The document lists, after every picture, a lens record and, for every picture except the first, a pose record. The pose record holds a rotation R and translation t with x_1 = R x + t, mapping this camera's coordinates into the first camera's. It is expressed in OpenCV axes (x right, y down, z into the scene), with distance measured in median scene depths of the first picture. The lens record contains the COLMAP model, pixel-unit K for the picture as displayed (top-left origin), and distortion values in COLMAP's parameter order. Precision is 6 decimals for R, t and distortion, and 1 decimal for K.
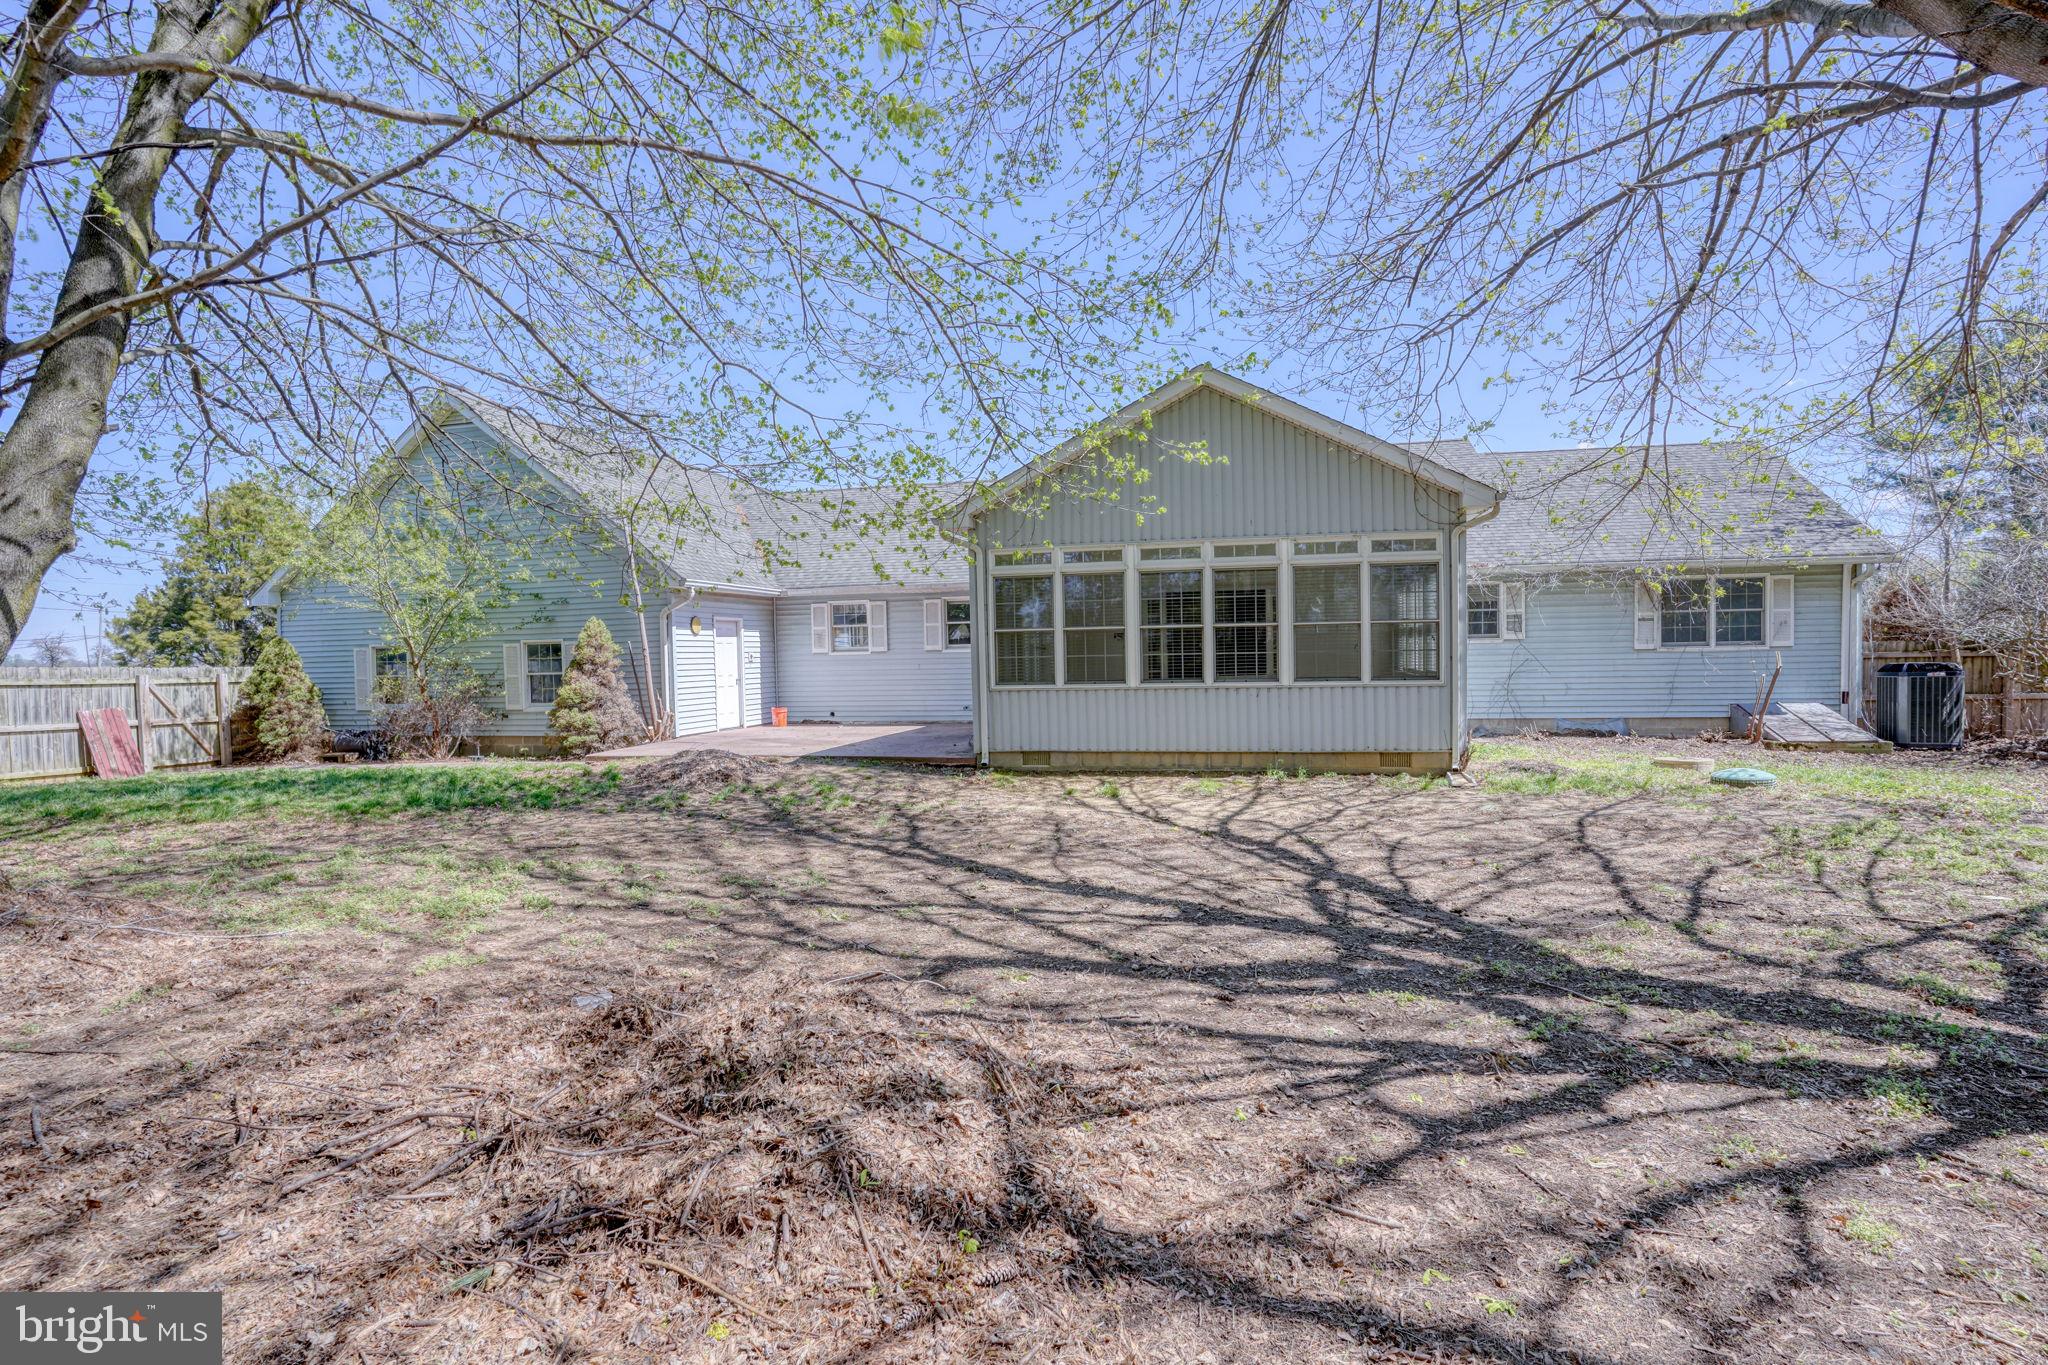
lens RADIAL K [[1008.2, 0, 1021.4], [0, 1008.2, 684.4], [0, 0, 1]] dist [-0.080687, 0.037876]
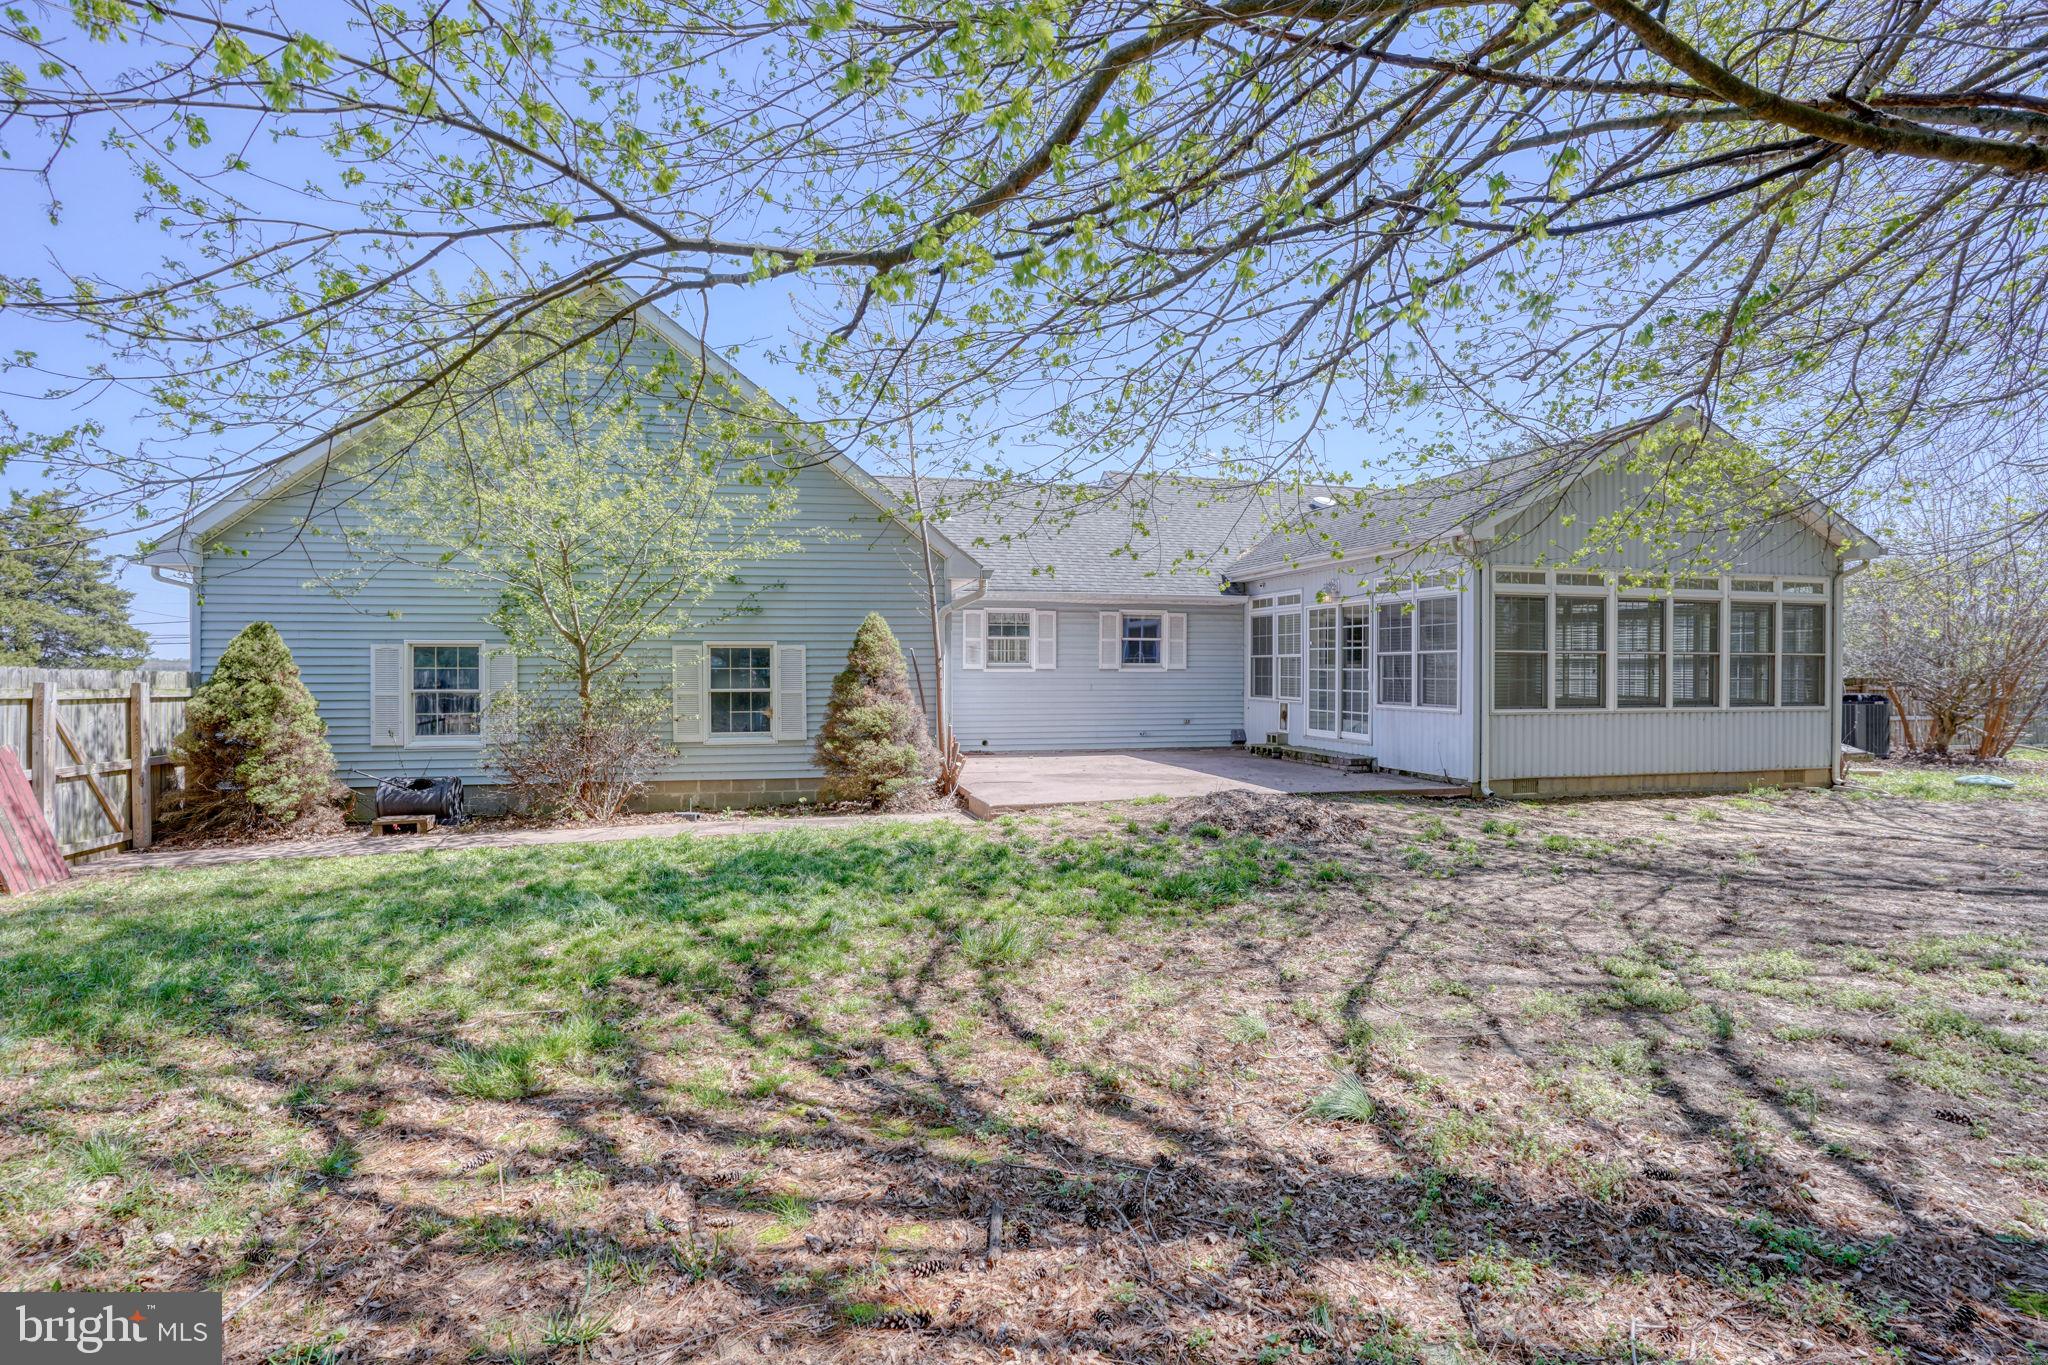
lens RADIAL K [[1008.2, 0, 1021.4], [0, 1008.2, 684.4], [0, 0, 1]] dist [-0.080687, 0.037876]
pose [[0.895229, 0.015044, 0.445352, -0.640590], [-0.004705, 0.999693, -0.024312, 0.001580], [-0.445581, 0.019669, 0.895025, 0.285411]]
